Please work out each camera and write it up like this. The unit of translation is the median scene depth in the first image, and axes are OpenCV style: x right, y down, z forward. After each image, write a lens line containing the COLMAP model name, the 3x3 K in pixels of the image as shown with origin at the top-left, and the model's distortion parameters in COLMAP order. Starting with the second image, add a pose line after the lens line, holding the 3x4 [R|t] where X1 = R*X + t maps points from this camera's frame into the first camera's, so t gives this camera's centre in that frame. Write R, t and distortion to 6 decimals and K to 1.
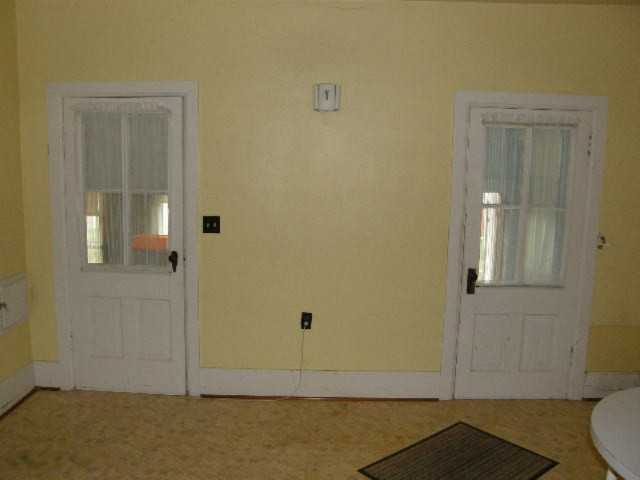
lens RADIAL K [[553.8, 0, 320.0], [0, 553.8, 240.0], [0, 0, 1]] dist [-0.130782, 0.011869]
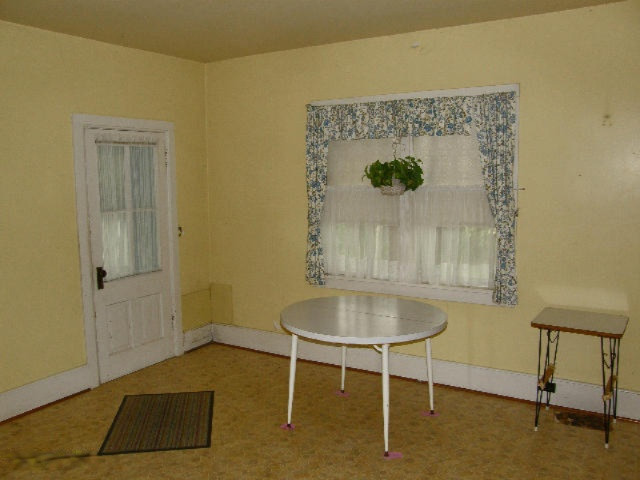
lens RADIAL K [[553.8, 0, 320.0], [0, 553.8, 240.0], [0, 0, 1]] dist [-0.130782, 0.011869]
pose [[0.487807, -0.122524, 0.864310, -0.493854], [0.141787, 0.988074, 0.060046, -0.007388], [-0.861360, 0.093257, 0.499362, 0.021959]]
